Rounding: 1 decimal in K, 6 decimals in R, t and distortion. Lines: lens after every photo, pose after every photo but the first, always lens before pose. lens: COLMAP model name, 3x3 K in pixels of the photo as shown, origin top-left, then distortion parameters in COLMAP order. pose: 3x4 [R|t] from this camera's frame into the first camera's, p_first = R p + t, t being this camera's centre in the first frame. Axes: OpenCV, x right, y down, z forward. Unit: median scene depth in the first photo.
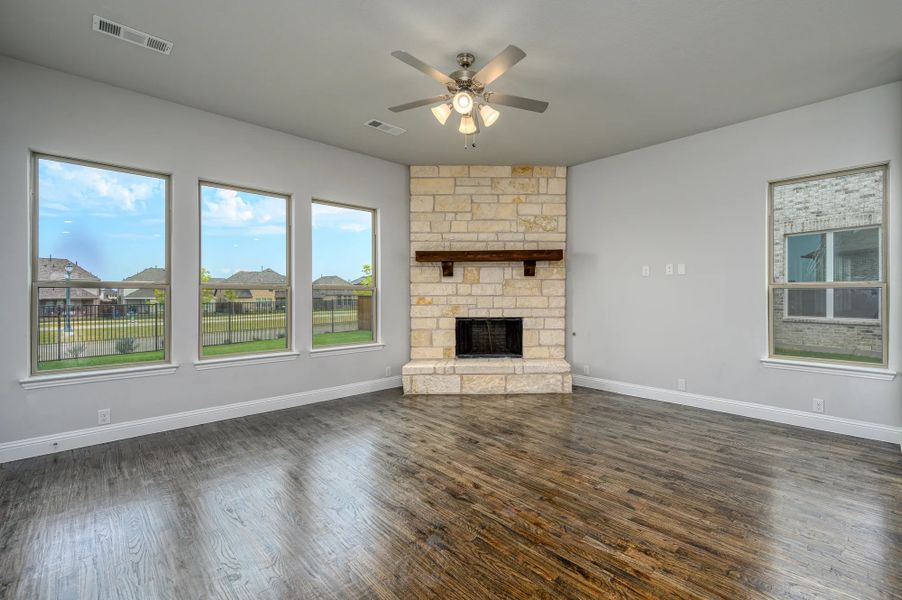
lens RADIAL K [[354.4, 0, 454.2], [0, 354.4, 296.6], [0, 0, 1]] dist [0.002341, -0.000784]
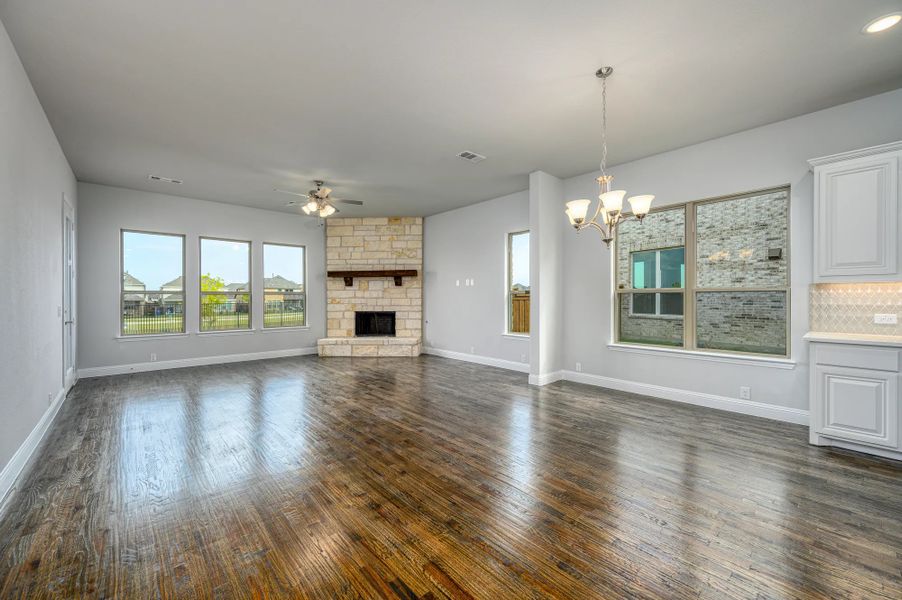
lens RADIAL K [[354.4, 0, 451.8], [0, 354.4, 302.1], [0, 0, 1]] dist [0.002341, -0.000784]
pose [[0.997644, 0.001006, -0.068598, 0.564576], [-0.000494, 0.999972, 0.007488, 0.003705], [0.068603, -0.007437, 0.997616, -0.598317]]
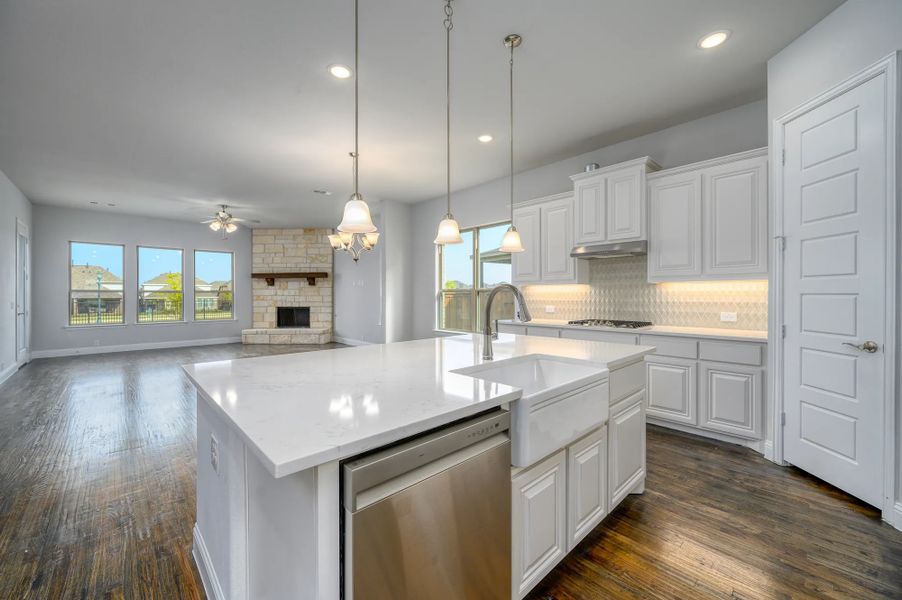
lens RADIAL K [[354.4, 0, 450.7], [0, 354.4, 297.8], [0, 0, 1]] dist [0.002341, -0.000784]
pose [[0.998548, 0.000550, -0.053866, 1.075559], [-0.000472, 0.999999, 0.001460, 0.006504], [0.053867, -0.001433, 0.998547, -0.904269]]
